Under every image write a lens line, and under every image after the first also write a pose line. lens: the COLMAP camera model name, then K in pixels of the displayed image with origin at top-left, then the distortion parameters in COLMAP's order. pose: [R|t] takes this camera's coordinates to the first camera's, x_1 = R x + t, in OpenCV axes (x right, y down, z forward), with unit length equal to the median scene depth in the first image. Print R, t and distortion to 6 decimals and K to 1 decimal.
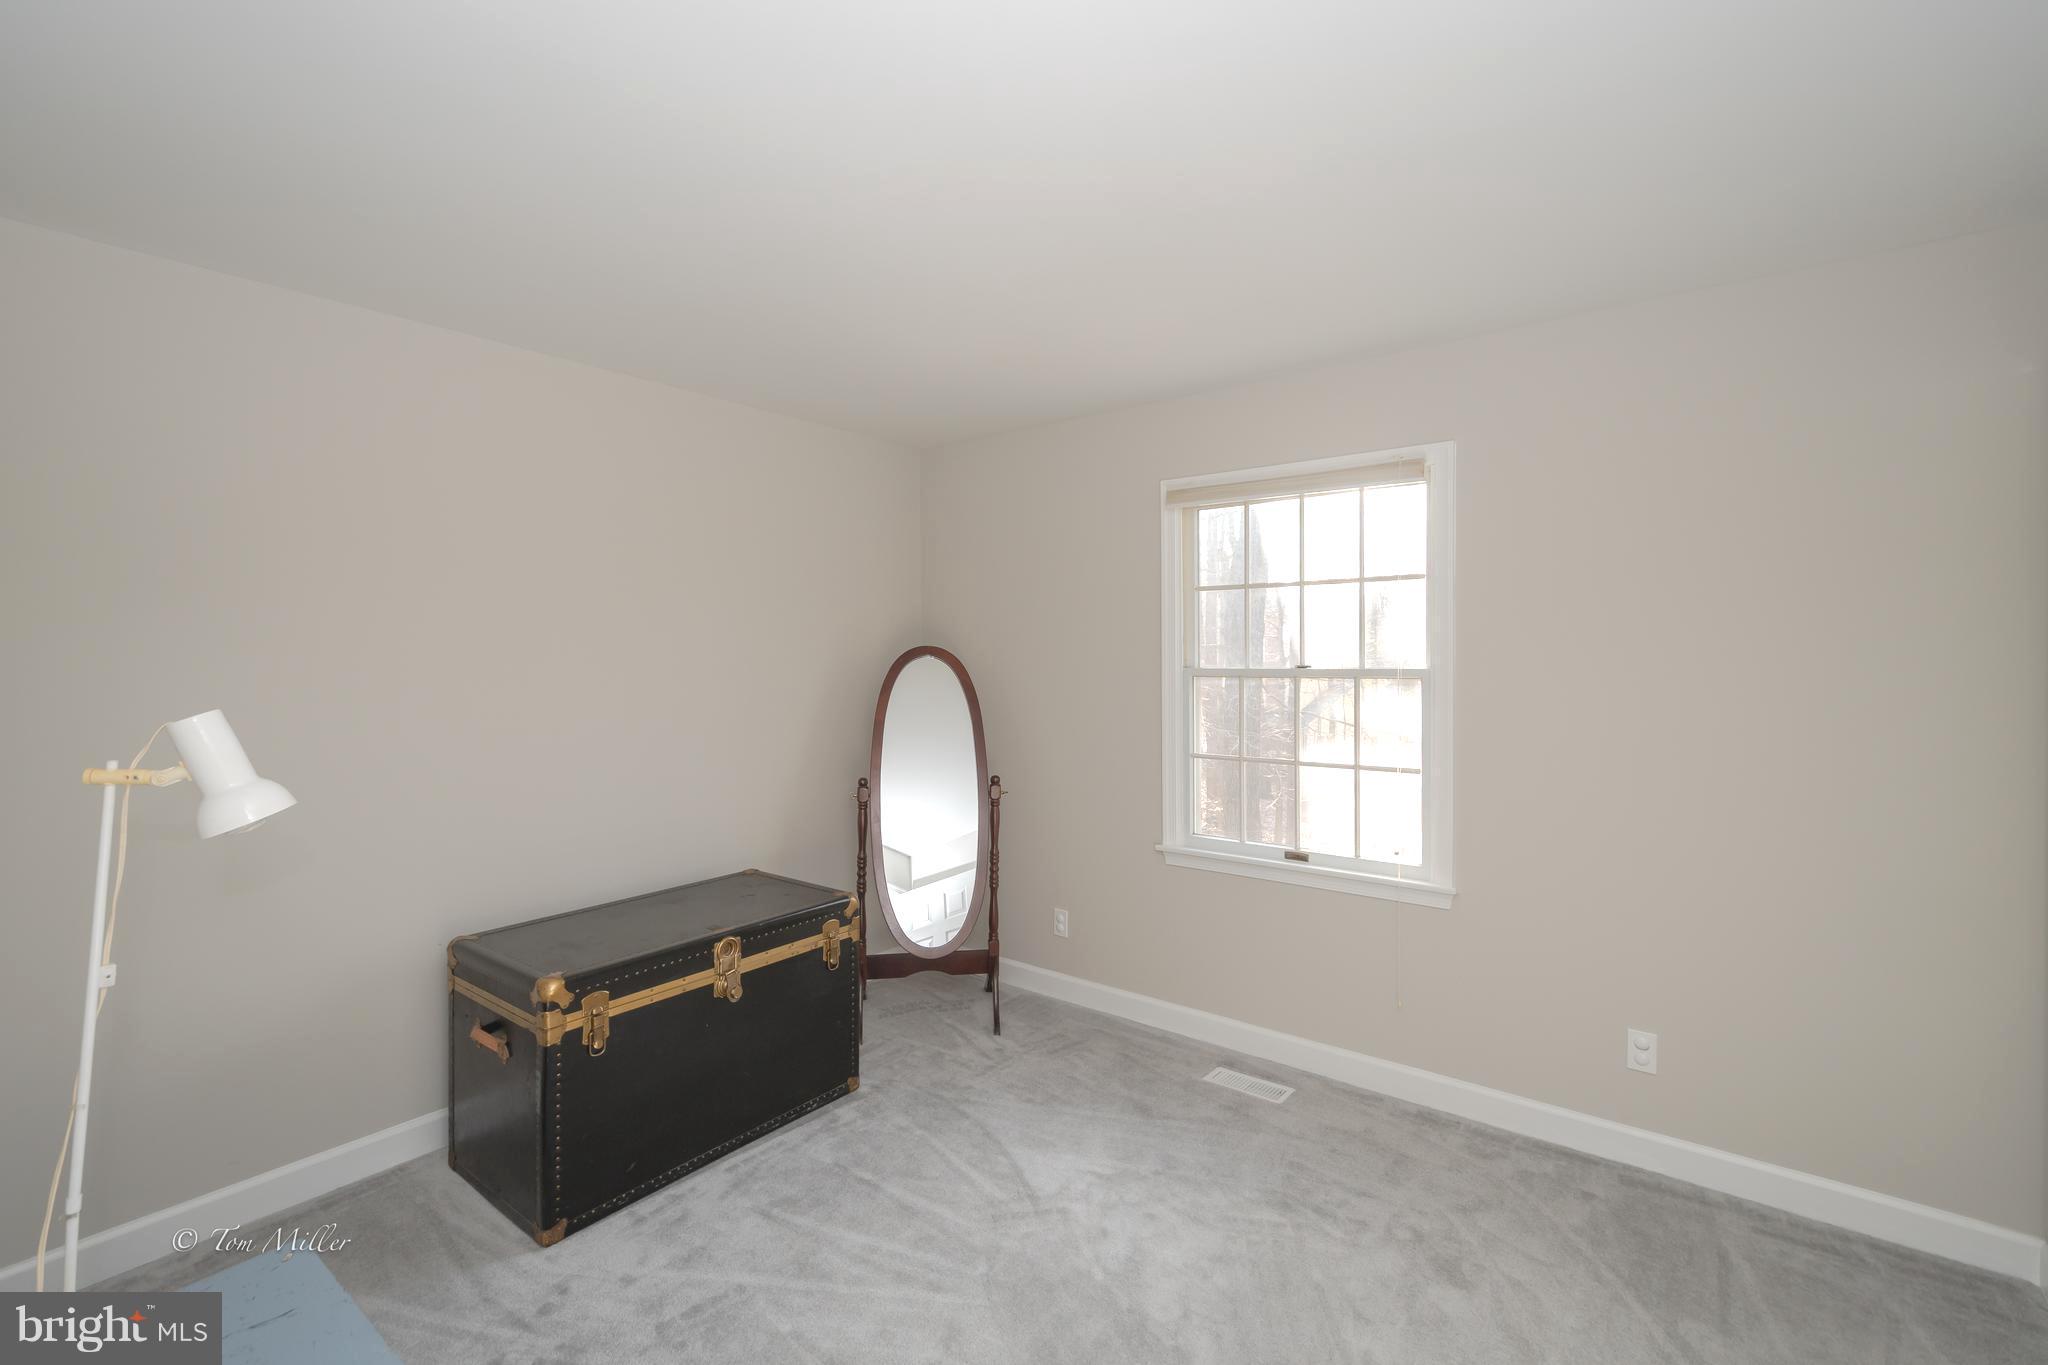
lens RADIAL K [[922.5, 0, 1021.2], [0, 922.5, 636.9], [0, 0, 1]] dist [-0.001741, -0.000375]
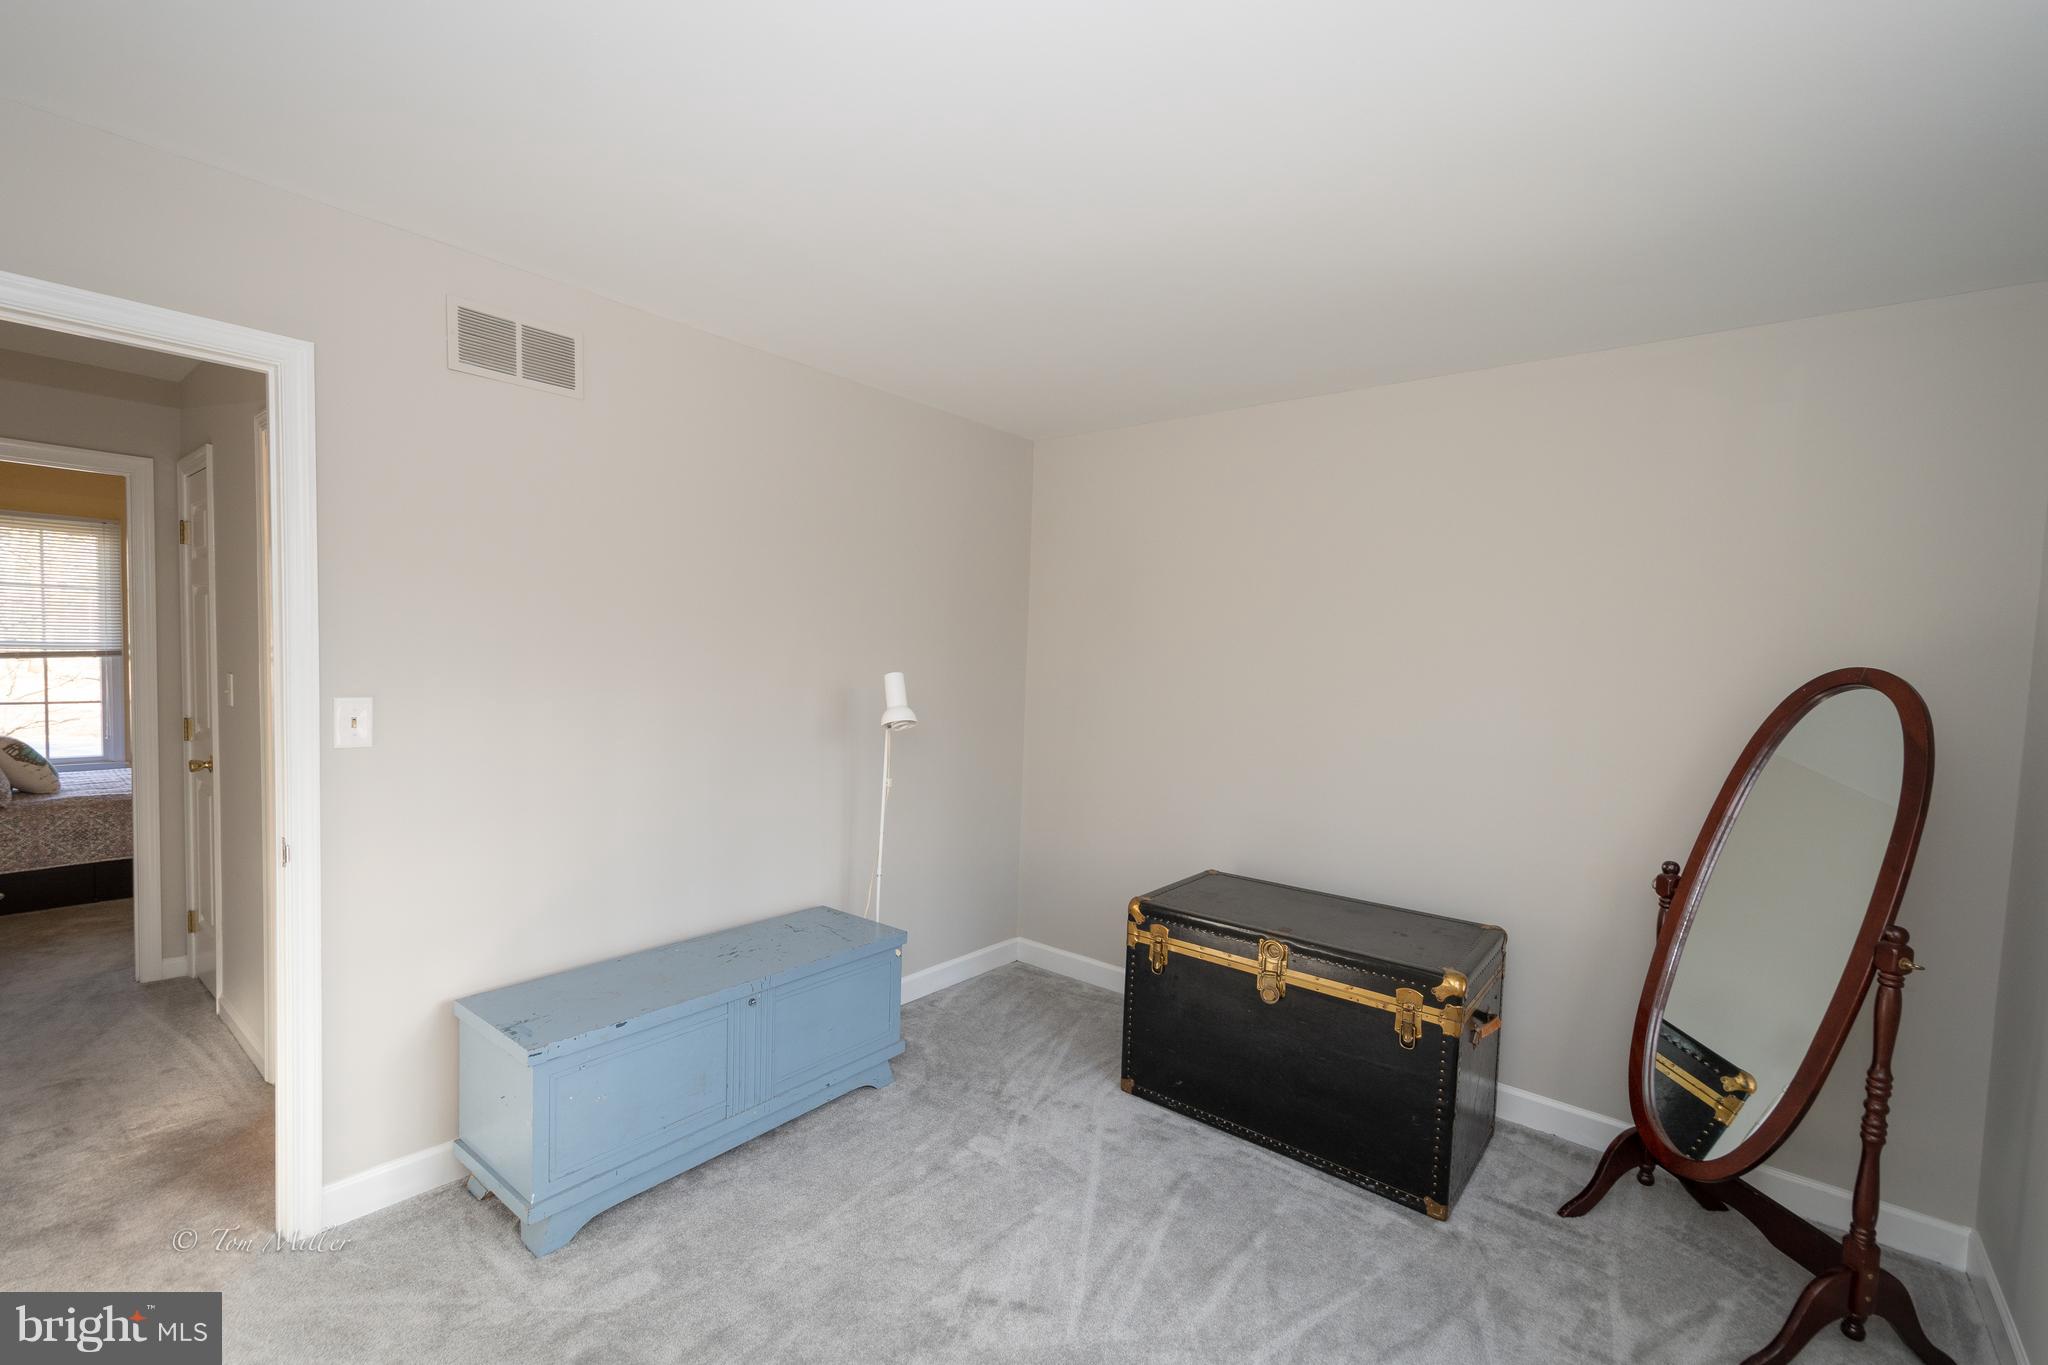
lens RADIAL K [[922.5, 0, 1021.2], [0, 922.5, 636.9], [0, 0, 1]] dist [-0.001741, -0.000375]
pose [[-0.071256, -0.004246, -0.997449, 0.736487], [-0.008355, 0.999958, -0.003660, -0.005198], [0.997423, 0.008073, -0.071289, 0.800644]]
